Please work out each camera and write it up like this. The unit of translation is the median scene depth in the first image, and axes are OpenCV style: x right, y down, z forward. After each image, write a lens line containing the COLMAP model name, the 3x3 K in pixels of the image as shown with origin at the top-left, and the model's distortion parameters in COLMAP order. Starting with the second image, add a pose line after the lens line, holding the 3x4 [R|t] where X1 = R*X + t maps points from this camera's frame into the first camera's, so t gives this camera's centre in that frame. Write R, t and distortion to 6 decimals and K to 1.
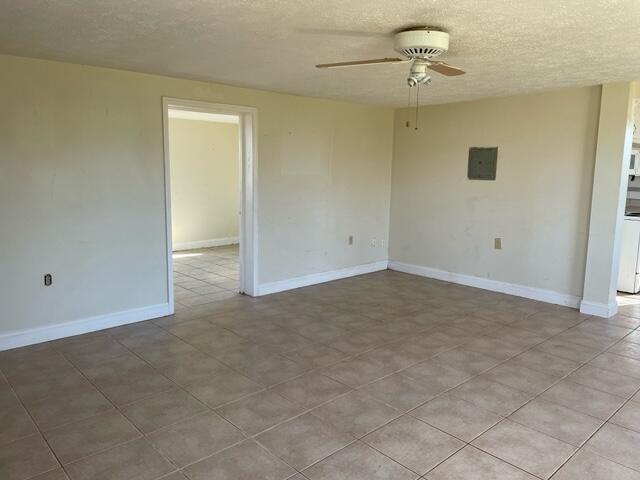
lens RADIAL K [[480.8, 0, 323.0], [0, 480.8, 230.8], [0, 0, 1]] dist [0.086019, -0.105070]
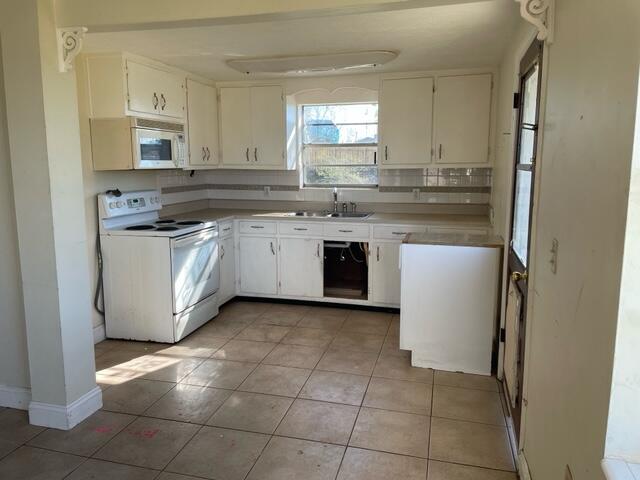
lens RADIAL K [[480.8, 0, 324.5], [0, 480.8, 235.5], [0, 0, 1]] dist [0.086019, -0.105070]
pose [[0.838926, -0.098933, 0.535178, 0.707608], [0.087007, 0.995072, 0.047560, -0.054202], [-0.537246, 0.006665, 0.843399, 0.480275]]
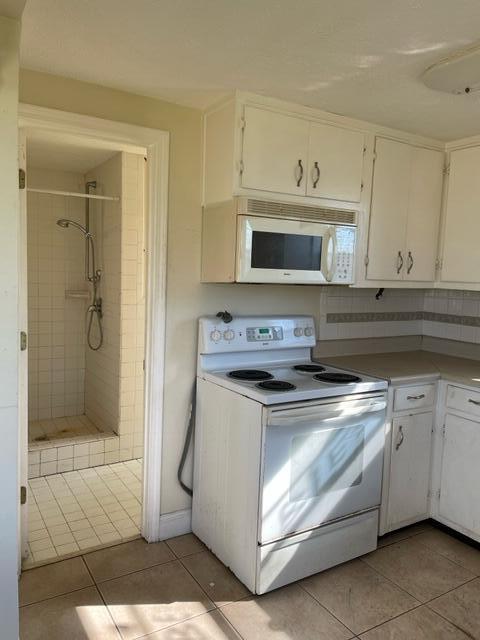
lens RADIAL K [[480.8, 0, 240.6], [0, 480.8, 316.7], [0, 0, 1]] dist [0.086019, -0.105070]
pose [[0.980113, 0.034889, -0.195351, 1.058339], [-0.044357, 0.998033, -0.044300, -0.106445], [0.193421, 0.052084, 0.979732, 0.945417]]
